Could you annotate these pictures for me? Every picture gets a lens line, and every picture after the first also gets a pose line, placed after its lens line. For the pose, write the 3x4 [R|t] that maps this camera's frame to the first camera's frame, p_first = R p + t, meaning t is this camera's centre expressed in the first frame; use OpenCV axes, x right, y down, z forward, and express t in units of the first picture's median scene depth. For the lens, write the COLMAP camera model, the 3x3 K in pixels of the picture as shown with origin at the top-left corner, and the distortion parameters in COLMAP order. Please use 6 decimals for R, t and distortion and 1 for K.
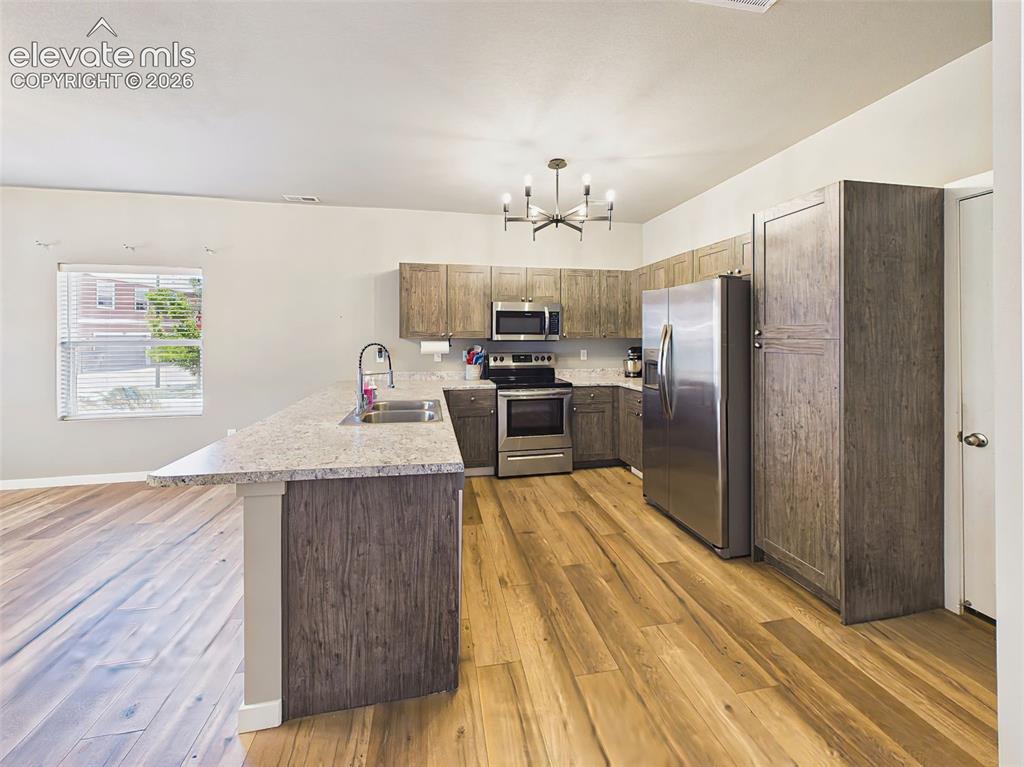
lens RADIAL K [[406.9, 0, 517.3], [0, 406.9, 366.6], [0, 0, 1]] dist [0.002580, -0.000051]
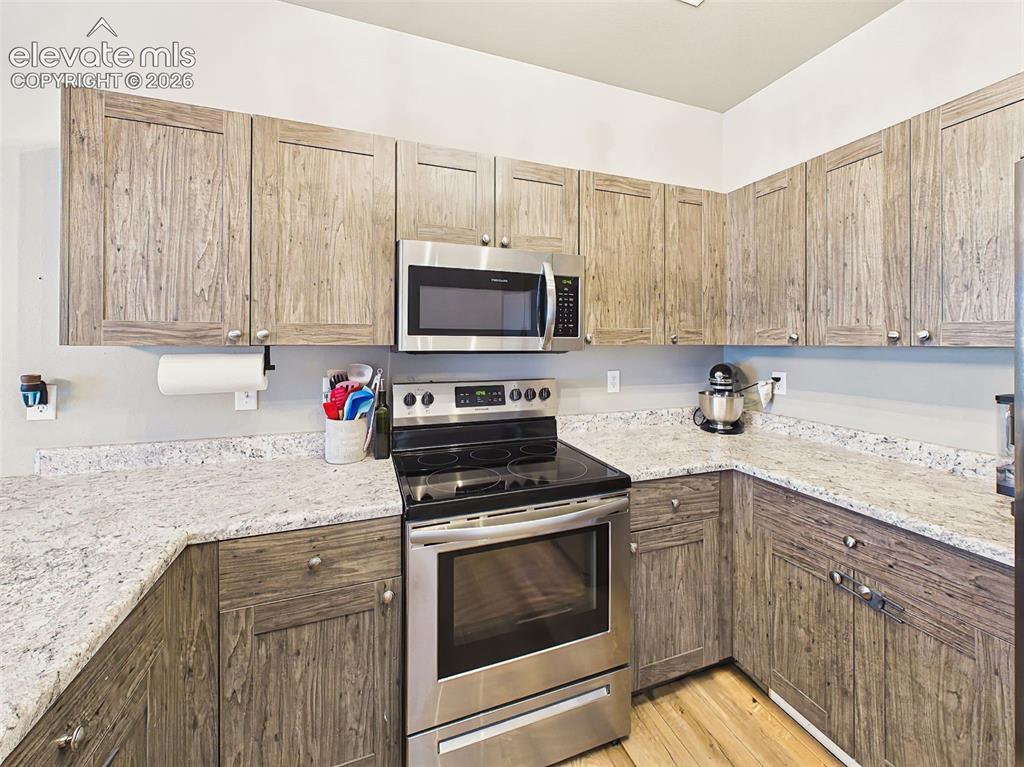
lens RADIAL K [[406.9, 0, 509.1], [0, 406.9, 343.2], [0, 0, 1]] dist [0.002580, -0.000051]
pose [[0.991099, 0.003675, 0.133079, -0.013508], [0.005365, 0.997705, -0.067504, -0.047317], [-0.133021, 0.067617, 0.988804, 0.636377]]
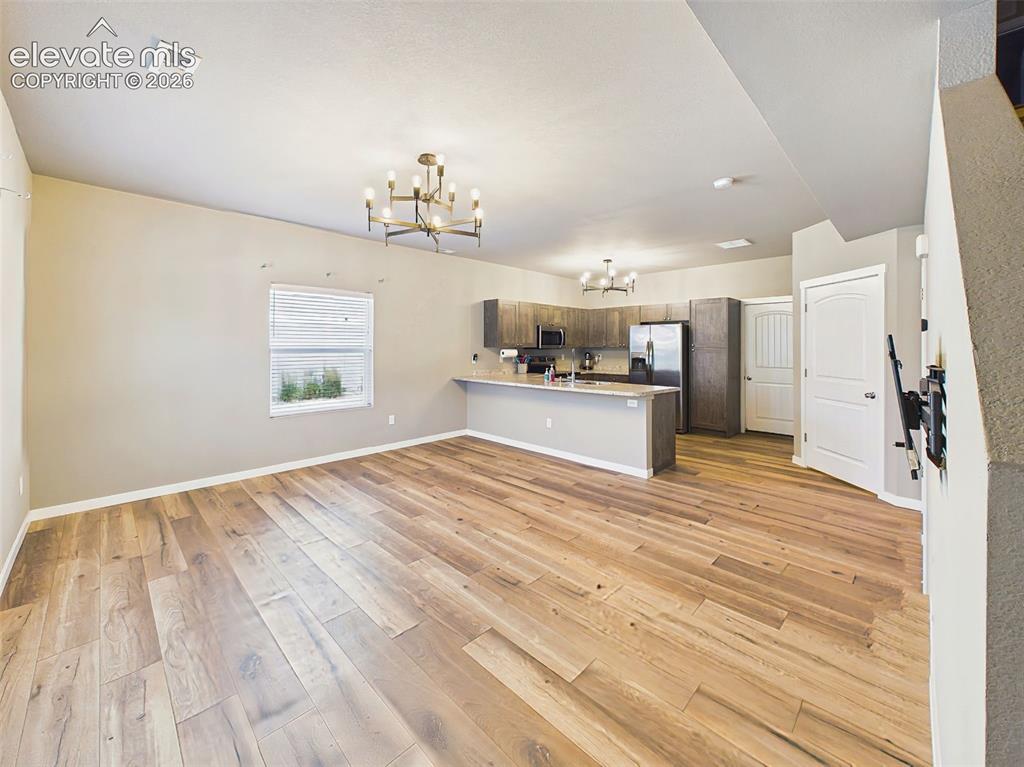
lens RADIAL K [[406.9, 0, 512.3], [0, 406.9, 372.2], [0, 0, 1]] dist [0.002580, -0.000051]
pose [[0.835150, -0.031425, 0.549124, -1.046149], [0.035917, 0.999351, 0.002565, 0.022444], [-0.548849, 0.017581, 0.835737, -0.314921]]
